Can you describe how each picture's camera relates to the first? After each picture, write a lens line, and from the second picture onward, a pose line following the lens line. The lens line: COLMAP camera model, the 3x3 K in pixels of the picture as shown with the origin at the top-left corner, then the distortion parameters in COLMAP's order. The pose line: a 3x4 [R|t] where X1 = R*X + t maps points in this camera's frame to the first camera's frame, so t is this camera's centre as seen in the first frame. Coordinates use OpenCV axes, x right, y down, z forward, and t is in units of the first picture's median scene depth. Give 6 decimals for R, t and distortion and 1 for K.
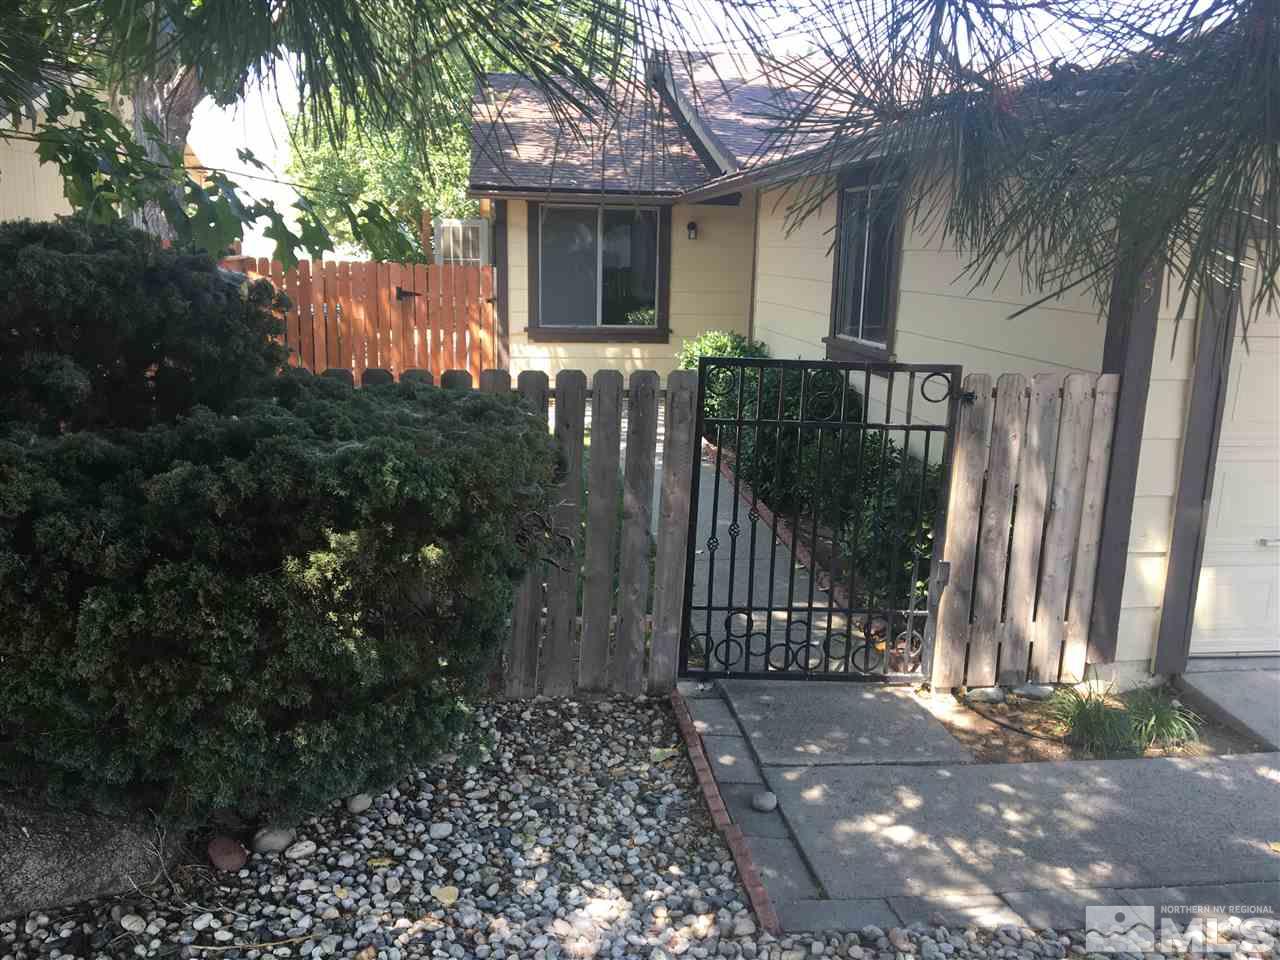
lens RADIAL K [[1045.0, 0, 638.2], [0, 1045.0, 497.1], [0, 0, 1]] dist [0.008321, -0.000832]
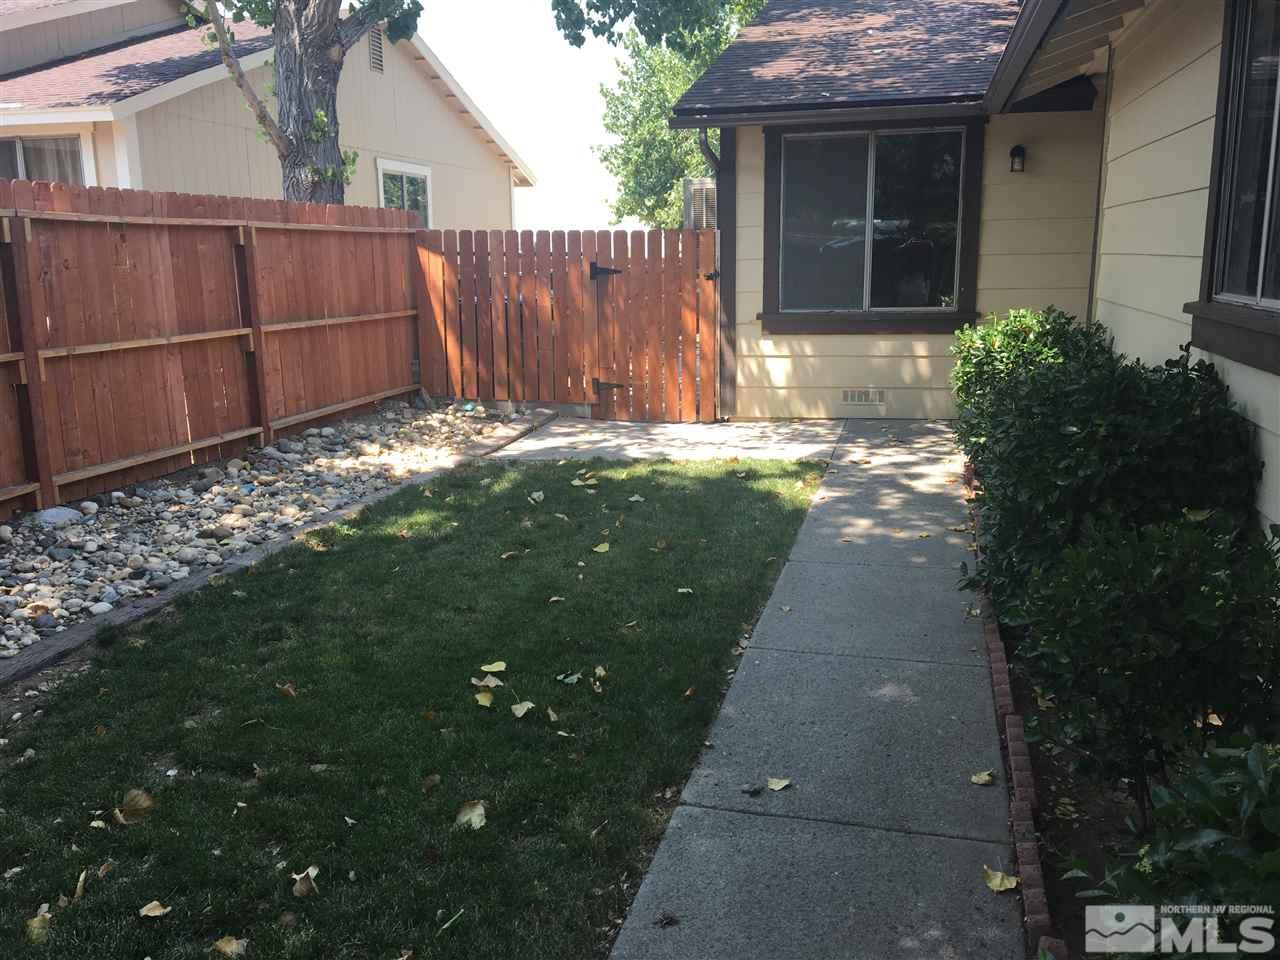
lens RADIAL K [[1078.6, 0, 640.0], [0, 1078.6, 480.0], [0, 0, 1]] dist [0.111392, -0.209032]
pose [[0.931270, 0.038722, -0.362267, 0.098672], [-0.049538, 0.998560, -0.020612, -0.035816], [0.360947, 0.037142, 0.931846, 0.334929]]
